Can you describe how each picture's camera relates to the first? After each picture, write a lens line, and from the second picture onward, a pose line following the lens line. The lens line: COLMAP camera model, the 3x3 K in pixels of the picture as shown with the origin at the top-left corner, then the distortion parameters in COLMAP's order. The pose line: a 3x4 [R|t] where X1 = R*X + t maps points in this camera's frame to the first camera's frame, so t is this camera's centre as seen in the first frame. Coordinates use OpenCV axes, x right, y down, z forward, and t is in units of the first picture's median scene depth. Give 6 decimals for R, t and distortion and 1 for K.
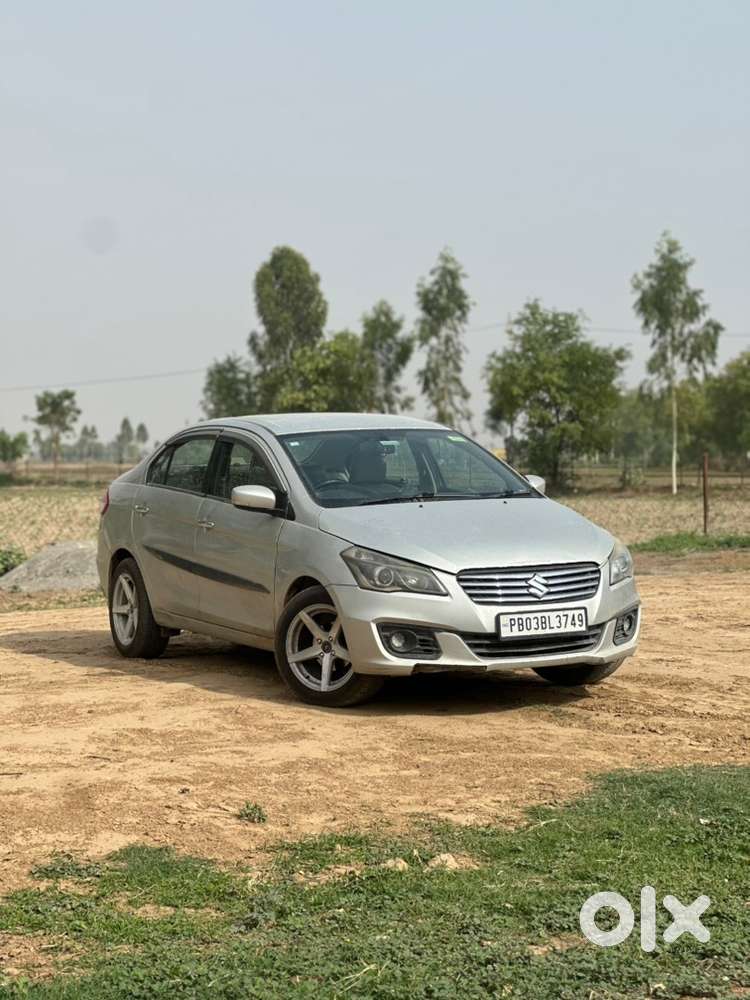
lens RADIAL K [[2286.8, 0, 381.8], [0, 2286.8, 499.5], [0, 0, 1]] dist [0.229280, 0.000000]
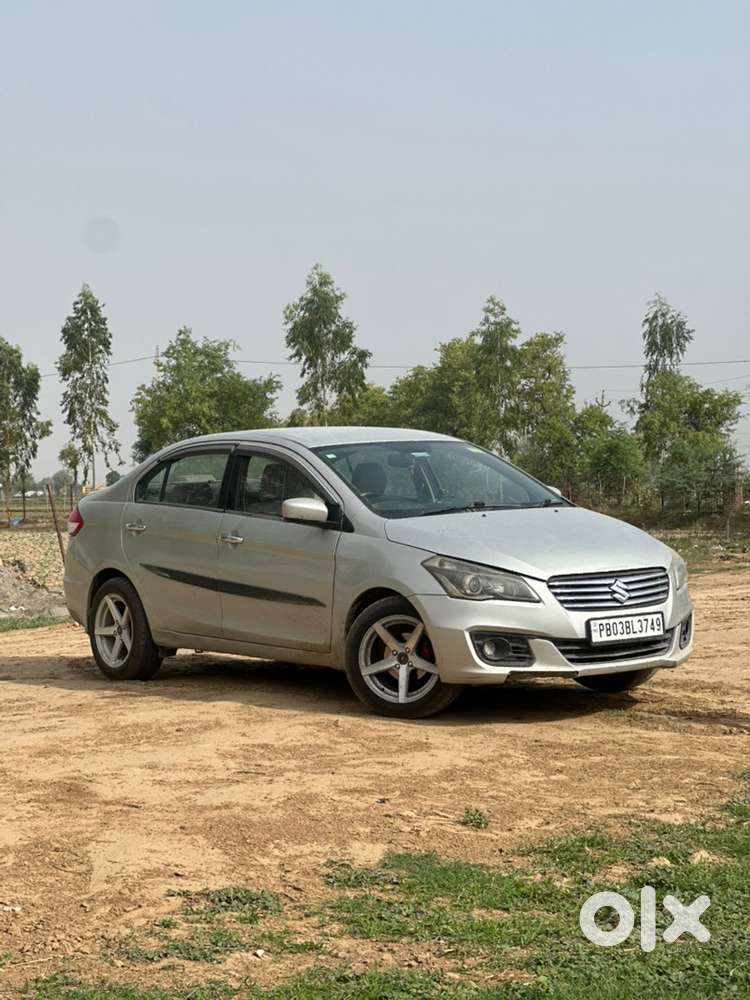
lens RADIAL K [[2286.8, 0, 378.8], [0, 2286.8, 498.4], [0, 0, 1]] dist [0.229280, 0.000000]
pose [[0.982804, -0.014457, 0.184087, -0.220534], [0.017373, 0.999748, -0.014242, 0.009292], [-0.183834, 0.017195, 0.982807, 0.025672]]
